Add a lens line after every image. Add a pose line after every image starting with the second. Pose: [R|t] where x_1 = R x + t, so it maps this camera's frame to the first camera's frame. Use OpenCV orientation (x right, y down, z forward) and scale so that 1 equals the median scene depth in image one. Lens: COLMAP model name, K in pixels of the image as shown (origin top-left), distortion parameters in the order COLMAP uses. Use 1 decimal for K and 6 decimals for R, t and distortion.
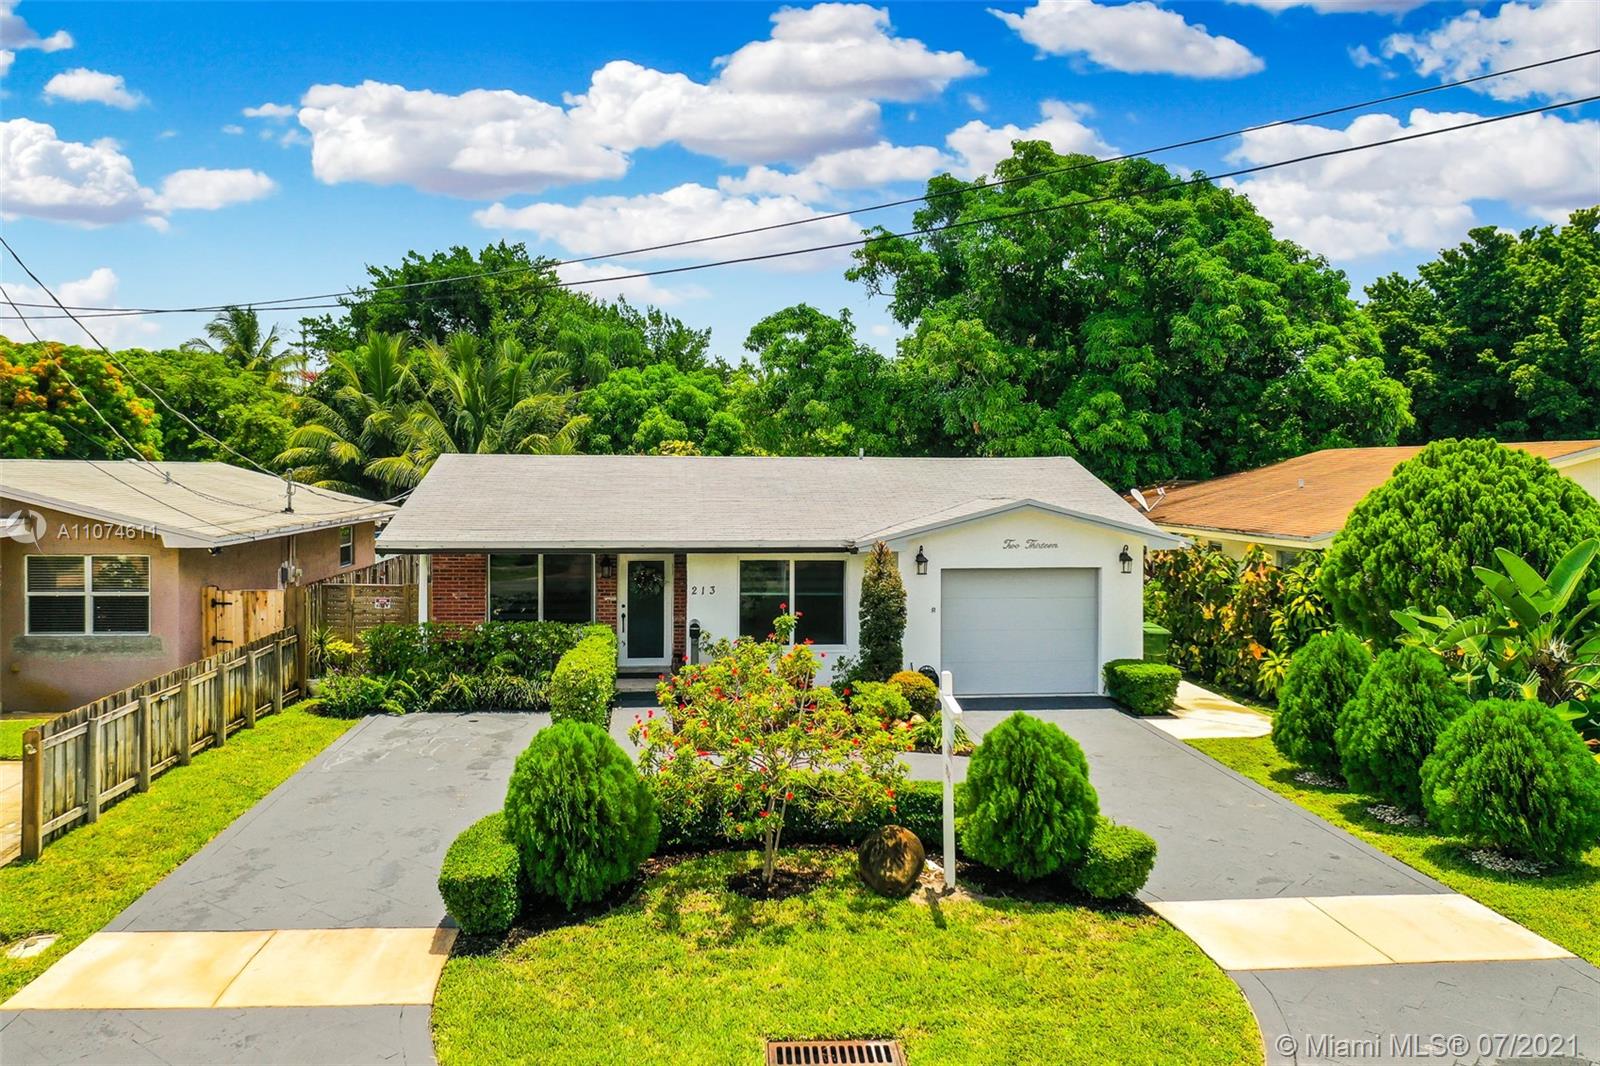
lens RADIAL K [[1267.0, 0, 785.1], [0, 1267.0, 469.2], [0, 0, 1]] dist [0.002539, -0.008920]
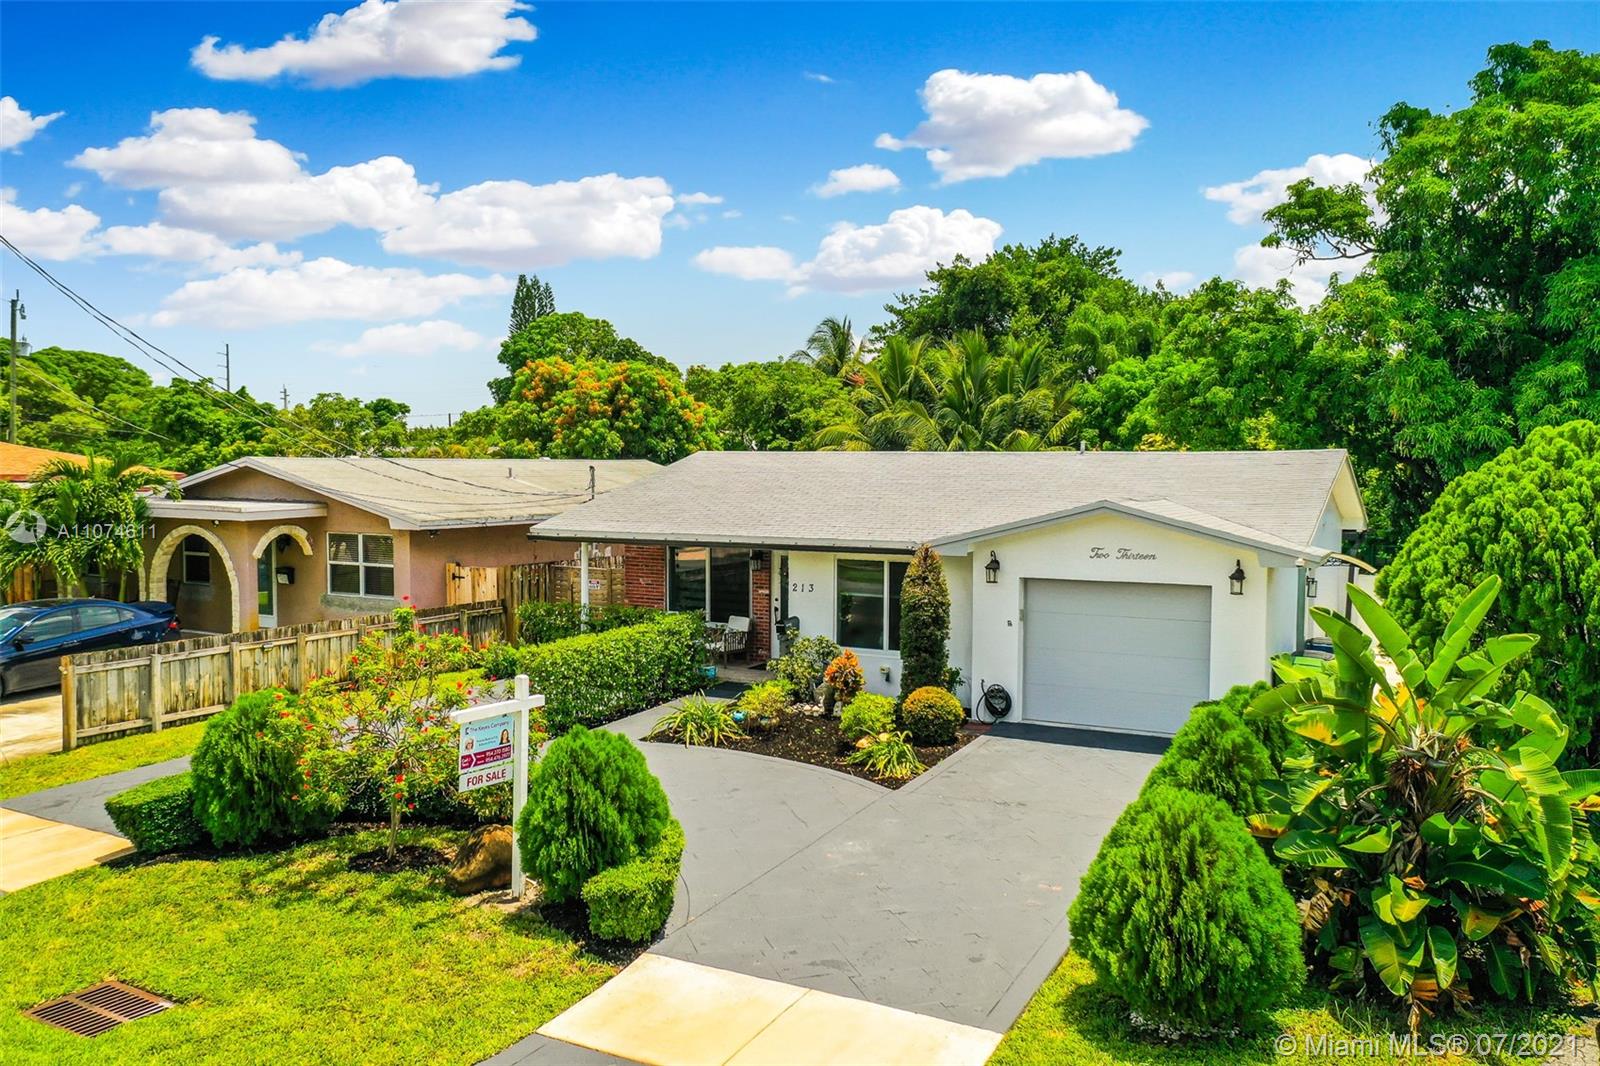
lens RADIAL K [[1238.6, 0, 787.2], [0, 1238.6, 530.4], [0, 0, 1]] dist [-0.006044, -0.010895]
pose [[0.829379, 0.026761, -0.558045, 0.467146], [0.003056, 0.998620, 0.052430, -0.000215], [0.558678, -0.045190, 0.828153, 0.192244]]
